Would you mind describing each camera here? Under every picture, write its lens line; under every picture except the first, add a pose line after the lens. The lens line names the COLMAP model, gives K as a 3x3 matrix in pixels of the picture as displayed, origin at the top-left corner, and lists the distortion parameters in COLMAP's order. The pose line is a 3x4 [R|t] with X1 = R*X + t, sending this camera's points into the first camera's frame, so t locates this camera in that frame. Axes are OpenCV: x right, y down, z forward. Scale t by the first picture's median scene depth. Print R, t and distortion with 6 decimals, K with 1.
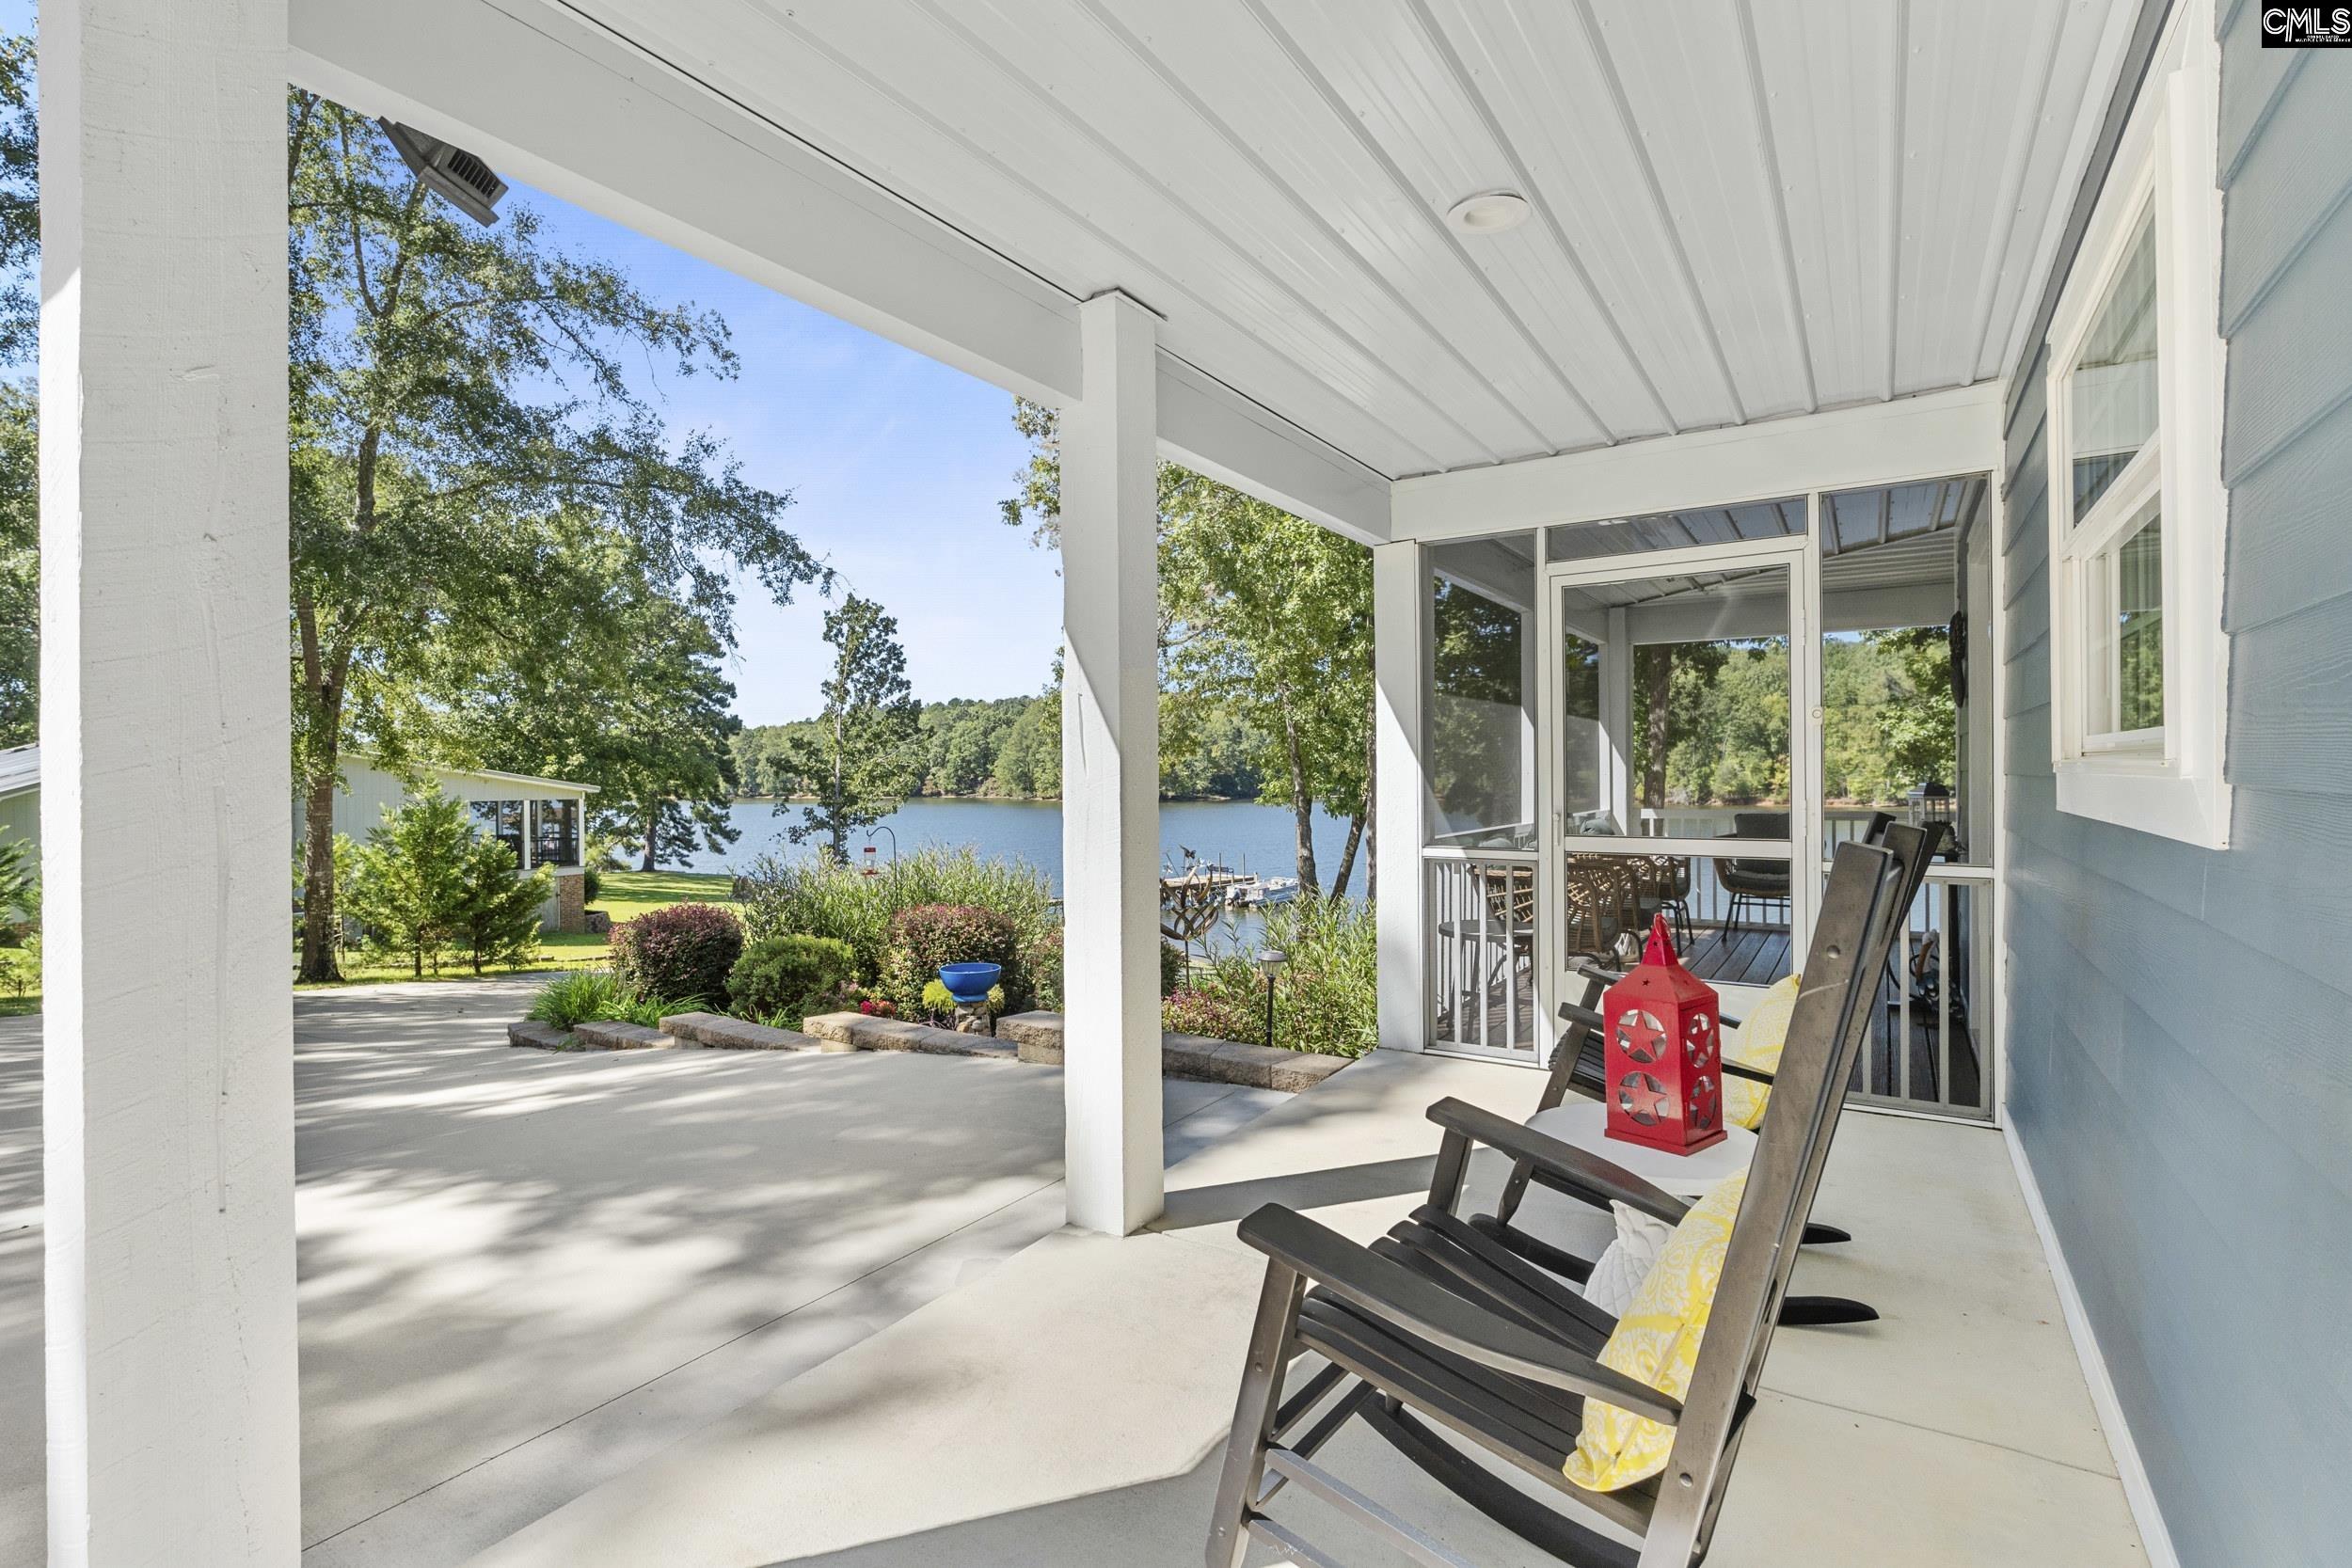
lens RADIAL K [[1088.7, 0, 1179.5], [0, 1088.7, 783.0], [0, 0, 1]] dist [-0.008446, 0.000853]
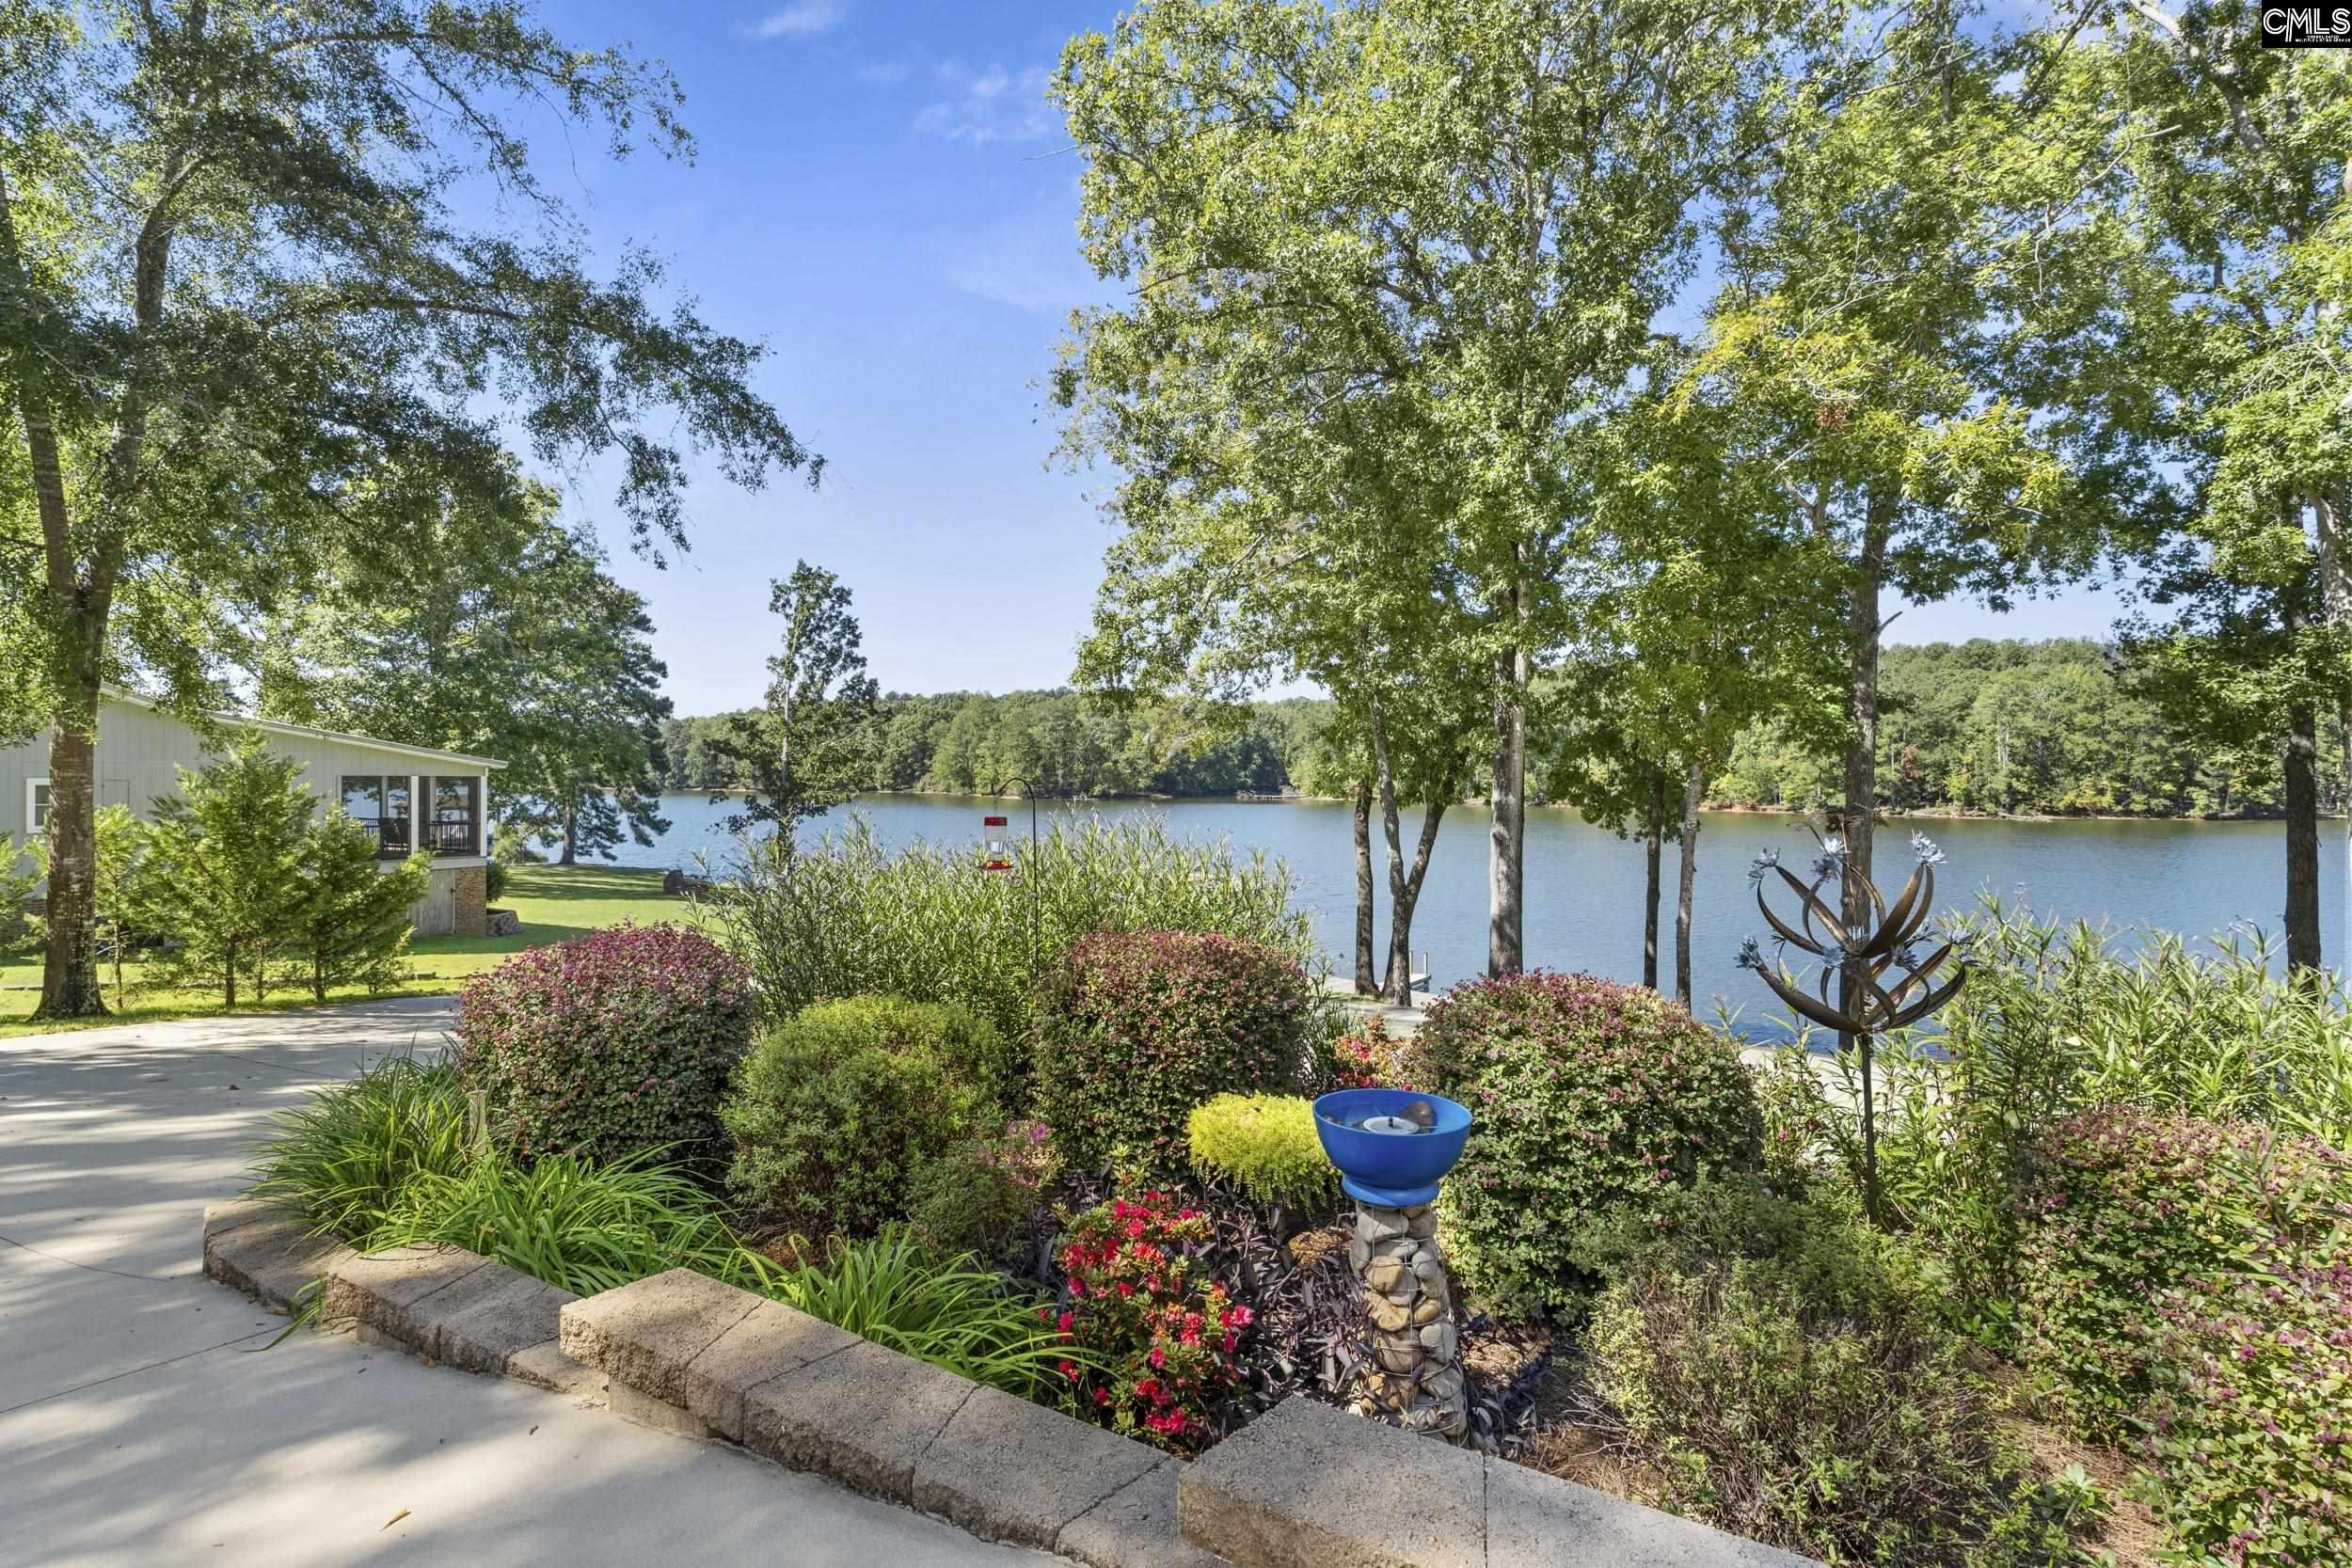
lens RADIAL K [[1088.7, 0, 1178.8], [0, 1088.7, 786.9], [0, 0, 1]] dist [-0.008446, 0.000853]
pose [[0.998321, 0.014606, 0.056058, -0.047898], [-0.014851, 0.999882, 0.003948, 0.008910], [-0.055993, -0.004774, 0.998420, 0.103703]]
